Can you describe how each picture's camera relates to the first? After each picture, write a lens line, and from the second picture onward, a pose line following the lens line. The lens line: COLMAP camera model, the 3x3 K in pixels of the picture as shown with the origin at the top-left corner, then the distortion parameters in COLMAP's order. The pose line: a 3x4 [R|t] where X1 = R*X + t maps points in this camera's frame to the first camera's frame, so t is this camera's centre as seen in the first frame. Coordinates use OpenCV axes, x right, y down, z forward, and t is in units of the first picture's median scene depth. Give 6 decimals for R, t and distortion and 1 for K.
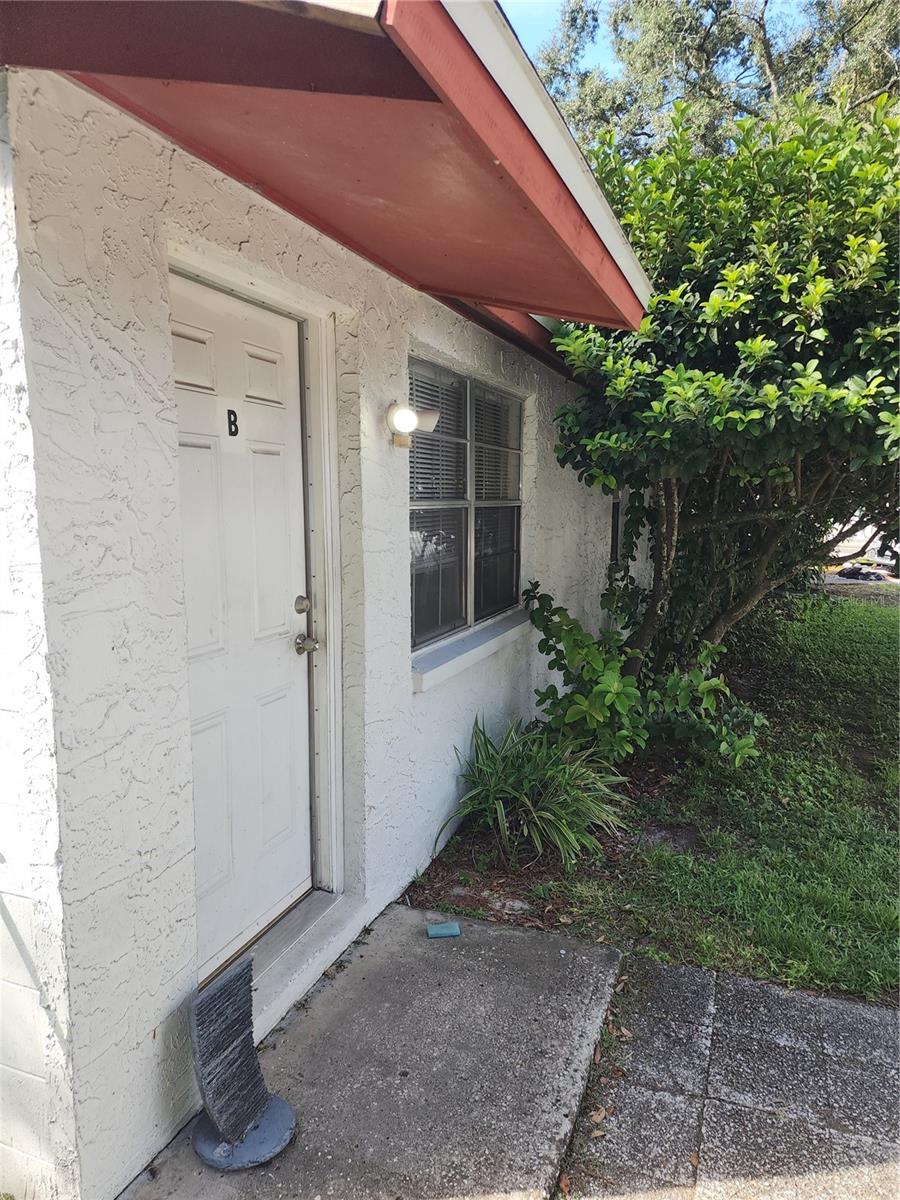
lens RADIAL K [[798.4, 0, 450.7], [0, 798.4, 602.5], [0, 0, 1]] dist [0.085052, -0.071643]
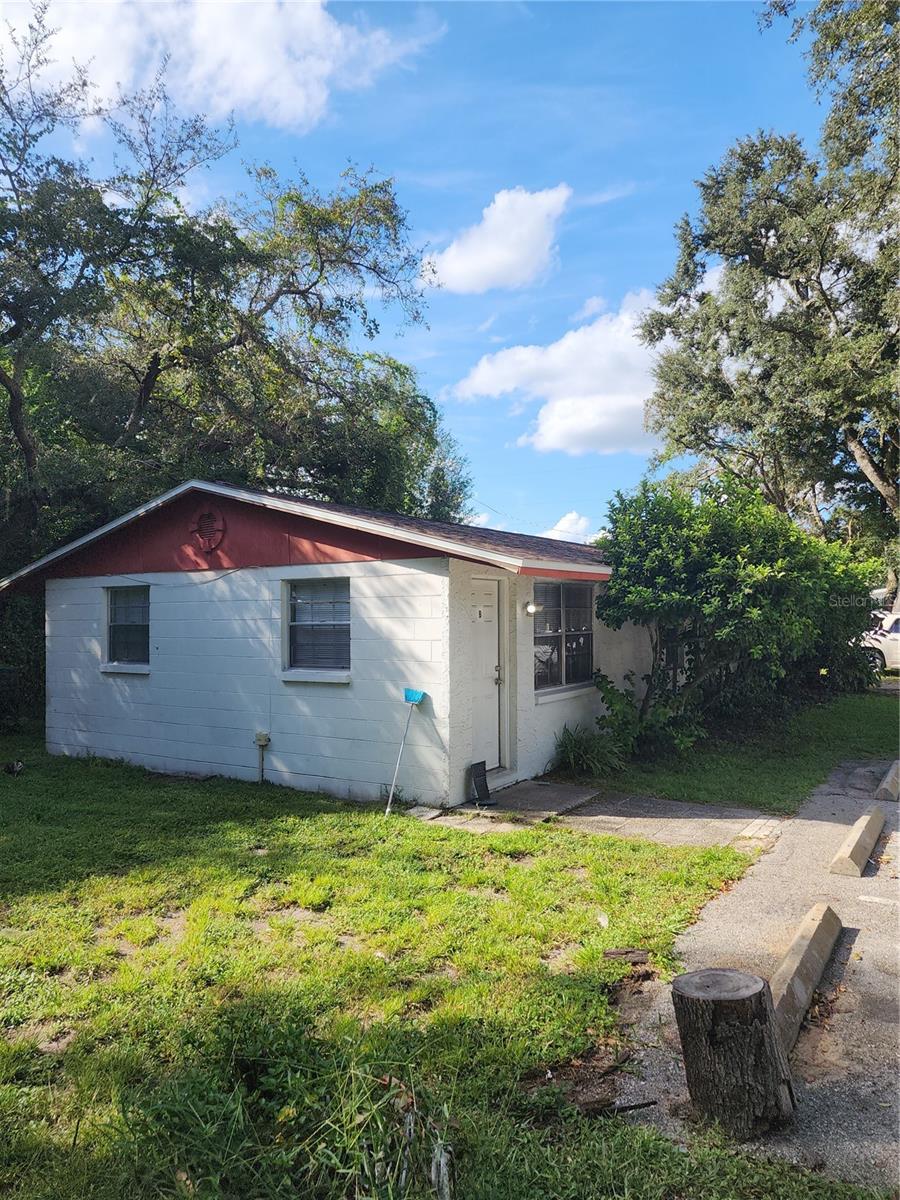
lens RADIAL K [[798.4, 0, 448.8], [0, 798.4, 600.5], [0, 0, 1]] dist [0.085052, -0.071643]
pose [[0.978526, -0.004979, -0.206063, 0.236303], [-0.024301, 0.989950, -0.139317, 0.155843], [0.204685, 0.141333, 0.968571, -1.817119]]
